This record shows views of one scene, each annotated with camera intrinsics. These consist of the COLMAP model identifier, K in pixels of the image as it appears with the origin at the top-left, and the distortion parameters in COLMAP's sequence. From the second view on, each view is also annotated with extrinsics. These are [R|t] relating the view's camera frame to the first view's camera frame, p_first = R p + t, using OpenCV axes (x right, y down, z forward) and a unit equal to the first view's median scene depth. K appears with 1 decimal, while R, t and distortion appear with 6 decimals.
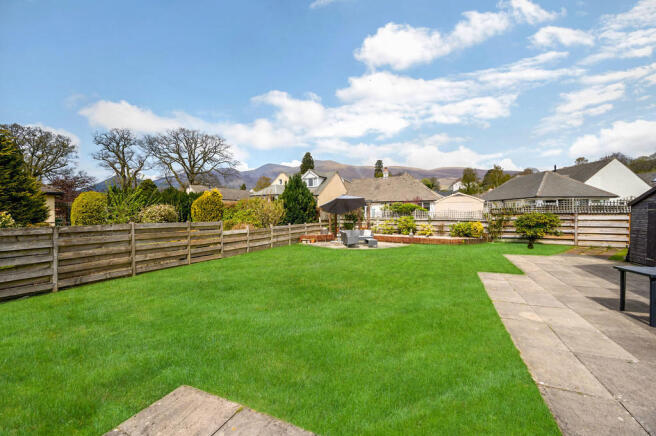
lens RADIAL K [[260.5, 0, 328.3], [0, 260.5, 218.0], [0, 0, 1]] dist [-0.001822, 0.000198]
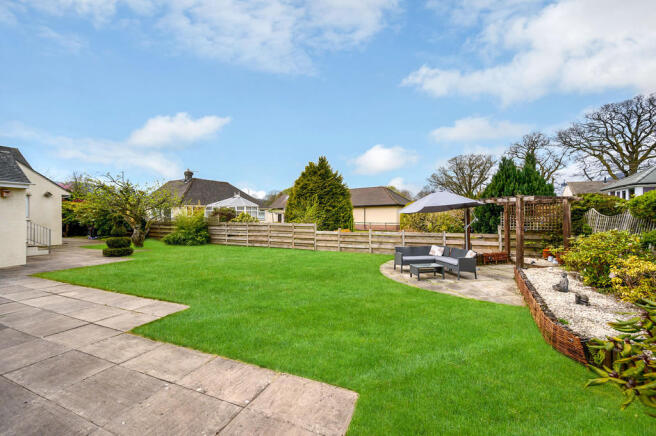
lens RADIAL K [[260.5, 0, 329.8], [0, 260.5, 217.2], [0, 0, 1]] dist [-0.001822, 0.000198]
pose [[0.024373, 0.001692, -0.999702, 0.734248], [-0.020068, 0.999798, 0.001202, -0.018708], [0.999501, 0.020033, 0.024402, 0.789645]]
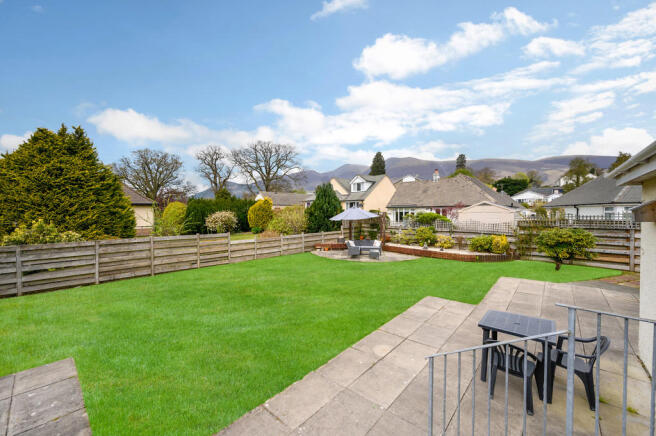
lens RADIAL K [[260.5, 0, 327.2], [0, 260.5, 216.3], [0, 0, 1]] dist [-0.001822, 0.000198]
pose [[0.954160, 0.004298, -0.299267, 0.293700], [-0.005023, 0.999986, -0.001656, -0.049234], [0.299256, 0.003083, 0.954168, -0.014992]]
